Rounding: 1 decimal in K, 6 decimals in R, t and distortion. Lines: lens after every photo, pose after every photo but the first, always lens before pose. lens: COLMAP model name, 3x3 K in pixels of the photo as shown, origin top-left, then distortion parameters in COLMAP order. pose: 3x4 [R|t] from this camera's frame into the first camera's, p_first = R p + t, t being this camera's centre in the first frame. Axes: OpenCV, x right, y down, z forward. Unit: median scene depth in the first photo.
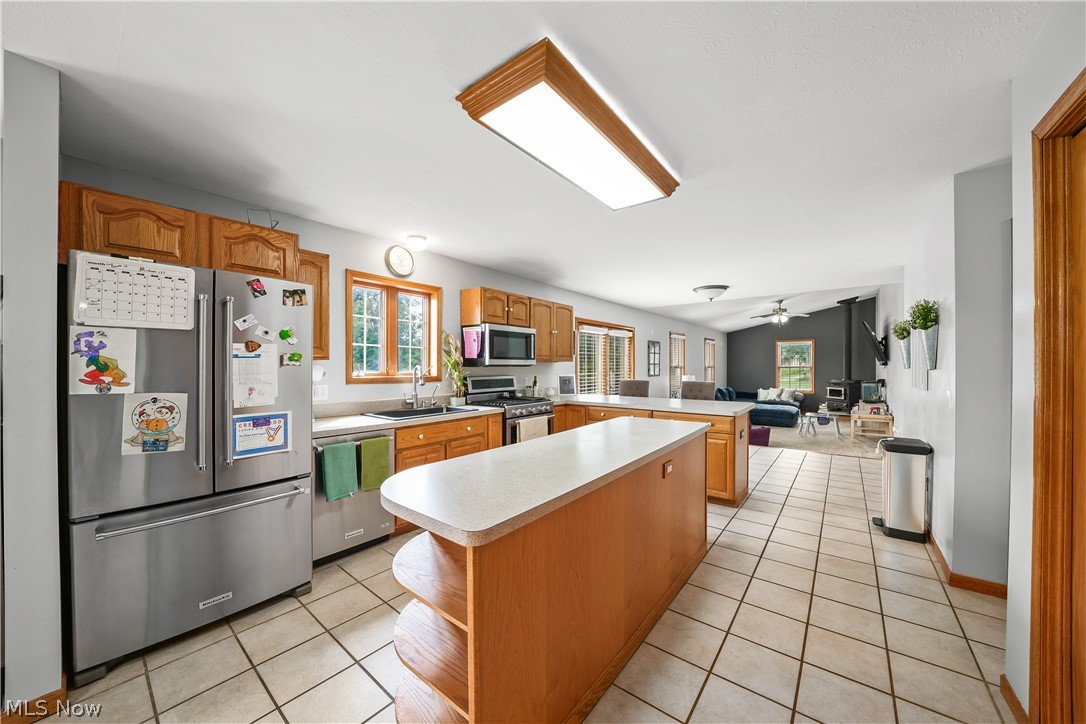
lens RADIAL K [[380.2, 0, 538.2], [0, 380.2, 365.8], [0, 0, 1]] dist [-0.026954, 0.003647]
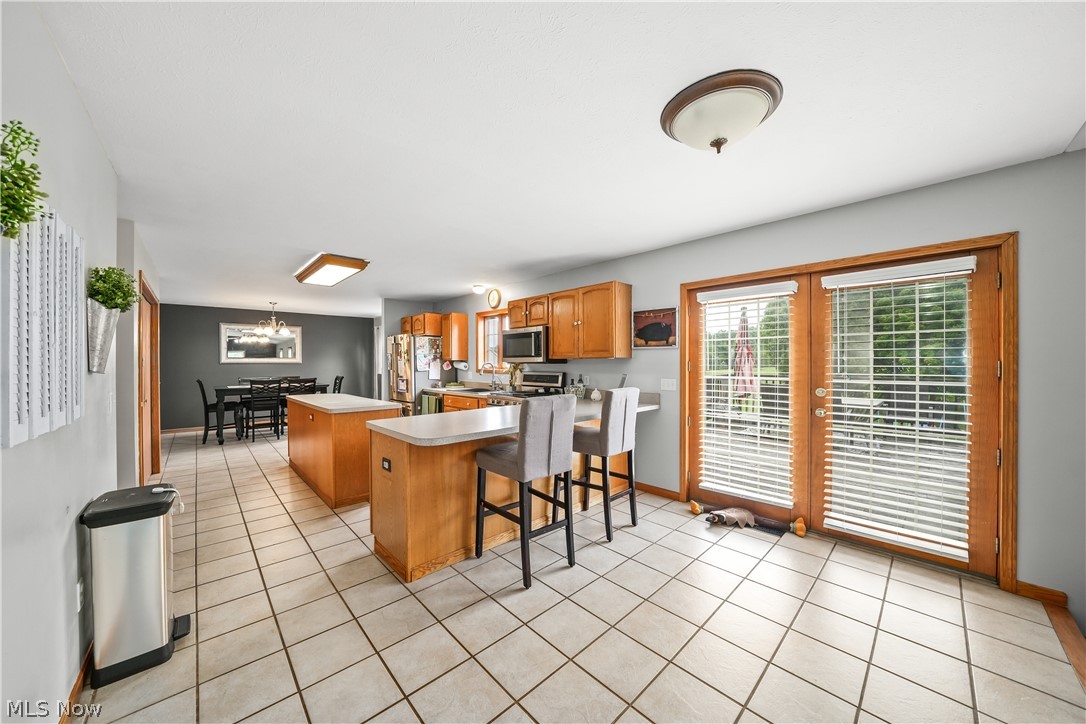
lens RADIAL K [[374.1, 0, 543.0], [0, 374.1, 362.0], [0, 0, 1]] dist [-0.024459, 0.000012]
pose [[-0.127995, 0.000838, -0.991774, 1.142679], [0.003082, 0.999995, 0.000447, -0.003517], [0.991770, -0.003000, -0.127997, 1.335566]]
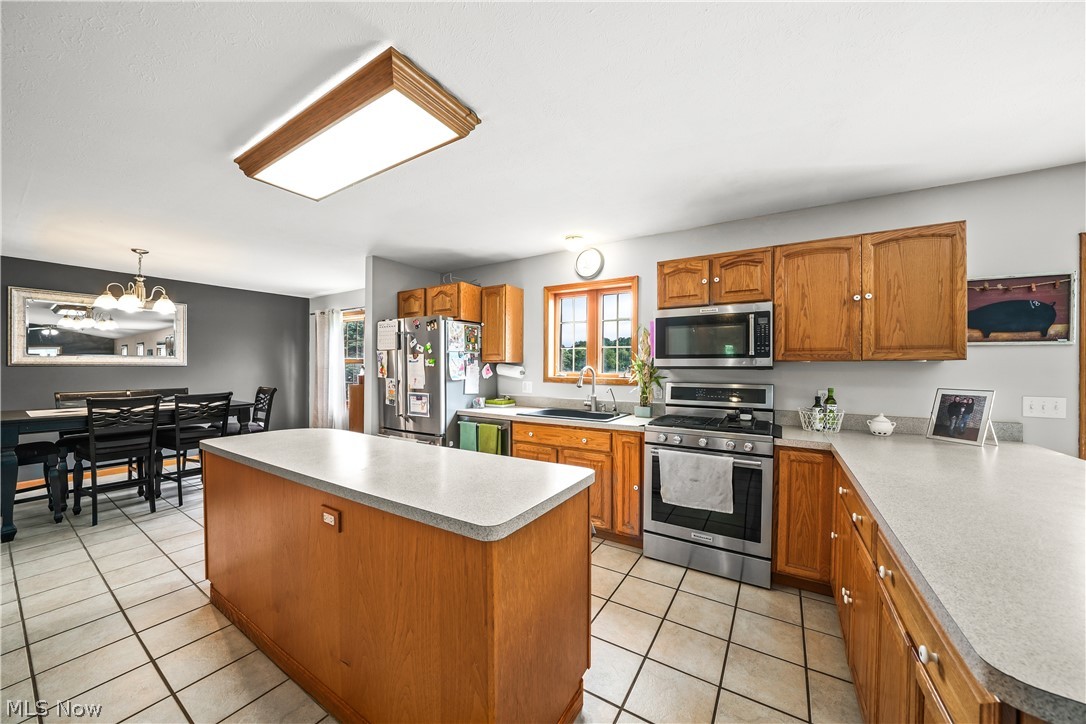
lens RADIAL K [[375.6, 0, 541.5], [0, 375.6, 366.8], [0, 0, 1]] dist [-0.035156, 0.006794]
pose [[0.121418, 0.002720, -0.992598, 0.578847], [-0.003963, 0.999990, 0.002255, -0.002561], [0.992594, 0.003660, 0.121427, 0.713114]]
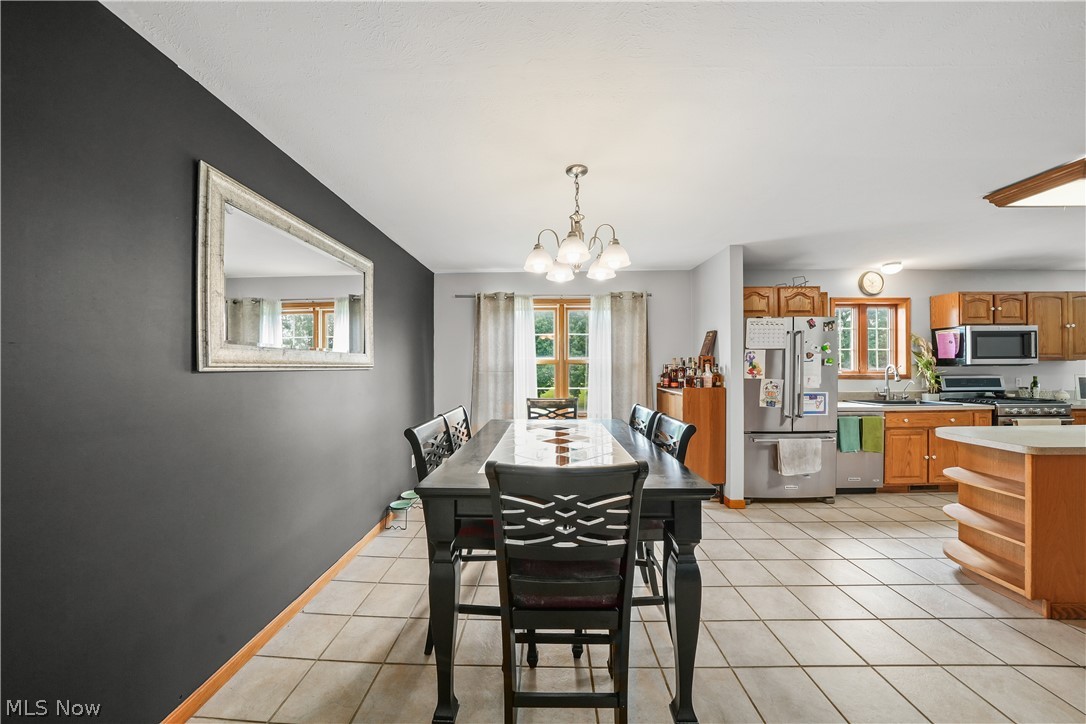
lens RADIAL K [[380.2, 0, 538.2], [0, 380.2, 365.8], [0, 0, 1]] dist [-0.026954, 0.003647]
pose [[0.618545, -0.006182, -0.785725, -0.070575], [0.004773, 0.999980, -0.004110, 0.000093], [0.785735, -0.001208, 0.618562, -0.609994]]
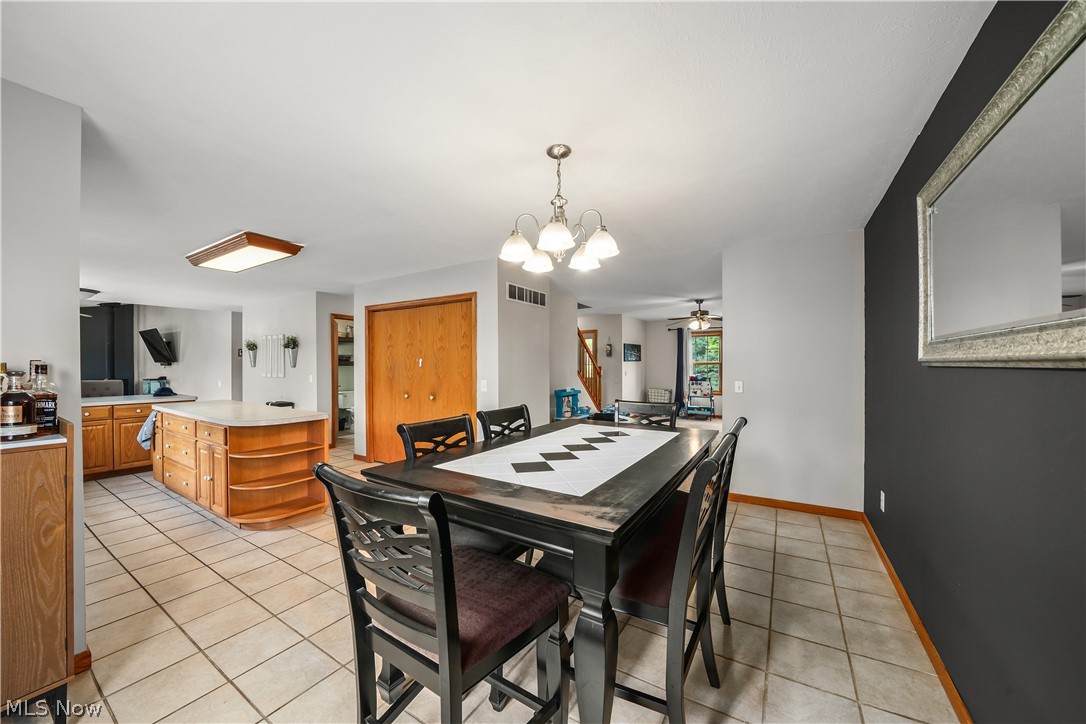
lens RADIAL K [[380.2, 0, 538.2], [0, 380.2, 365.8], [0, 0, 1]] dist [-0.026954, 0.003647]
pose [[-0.137130, 0.000209, 0.990553, -0.992986], [0.000229, 1.000000, -0.000180, 0.007107], [-0.990553, 0.000203, -0.137130, -0.106145]]
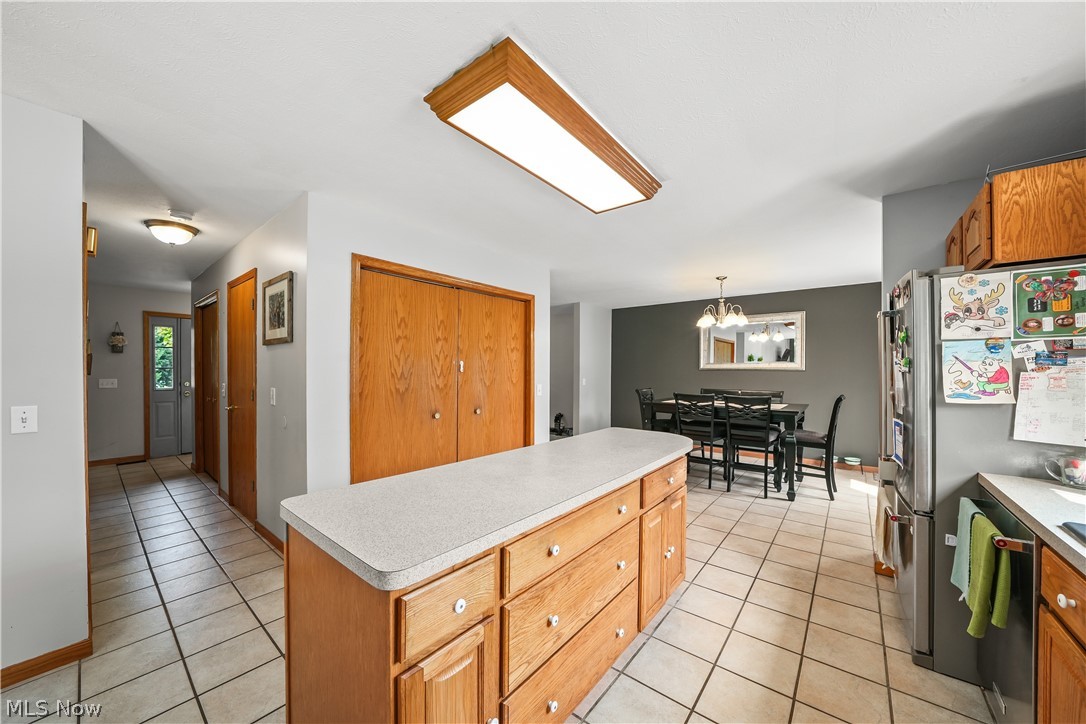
lens RADIAL K [[393.1, 0, 550.5], [0, 393.1, 367.5], [0, 0, 1]] dist [-0.000335, 0.004026]
pose [[-0.999633, -0.008372, -0.025756, 0.102123], [-0.008364, 0.999965, -0.000438, -0.002035], [0.025759, -0.000223, -0.999668, 1.046240]]
